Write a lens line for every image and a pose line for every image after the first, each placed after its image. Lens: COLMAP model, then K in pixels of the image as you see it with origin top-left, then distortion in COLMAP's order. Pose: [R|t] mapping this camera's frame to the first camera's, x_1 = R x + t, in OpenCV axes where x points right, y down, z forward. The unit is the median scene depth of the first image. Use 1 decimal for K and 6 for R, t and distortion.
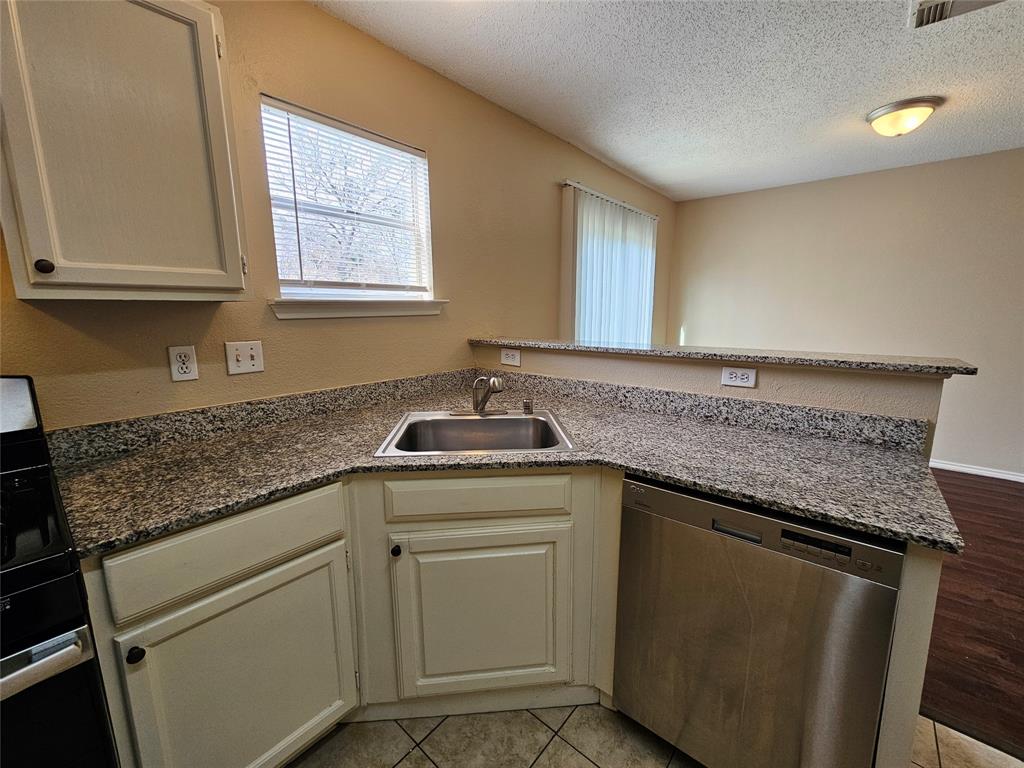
lens RADIAL K [[418.8, 0, 518.5], [0, 418.8, 383.0], [0, 0, 1]] dist [0.001760, 0.000134]
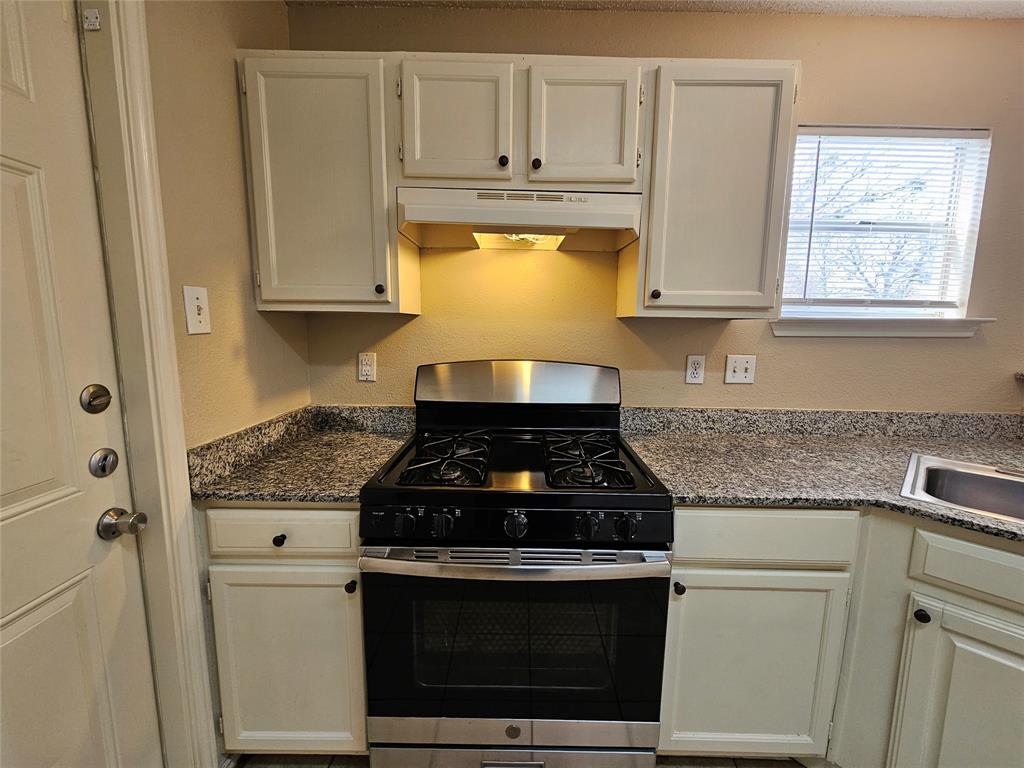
lens RADIAL K [[415.4, 0, 515.9], [0, 415.4, 381.4], [0, 0, 1]] dist [-0.001388, 0.000205]
pose [[0.634927, 0.114530, -0.764036, -0.221220], [-0.151590, 0.988195, 0.022158, 0.043158], [0.757554, 0.101751, 0.644793, -0.184717]]
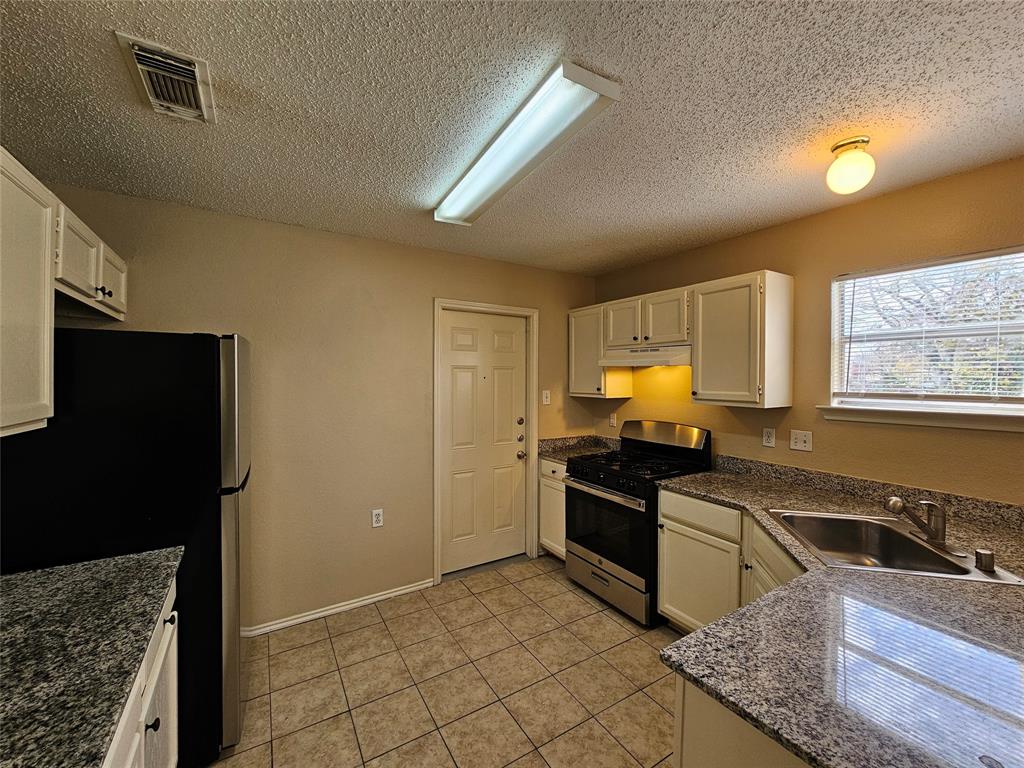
lens RADIAL K [[418.8, 0, 518.5], [0, 418.8, 383.0], [0, 0, 1]] dist [0.001760, 0.000134]
pose [[-0.310952, 0.012995, -0.950337, 1.437175], [-0.170173, 0.982987, 0.069123, -0.243589], [0.935067, 0.183216, -0.303450, 0.518841]]
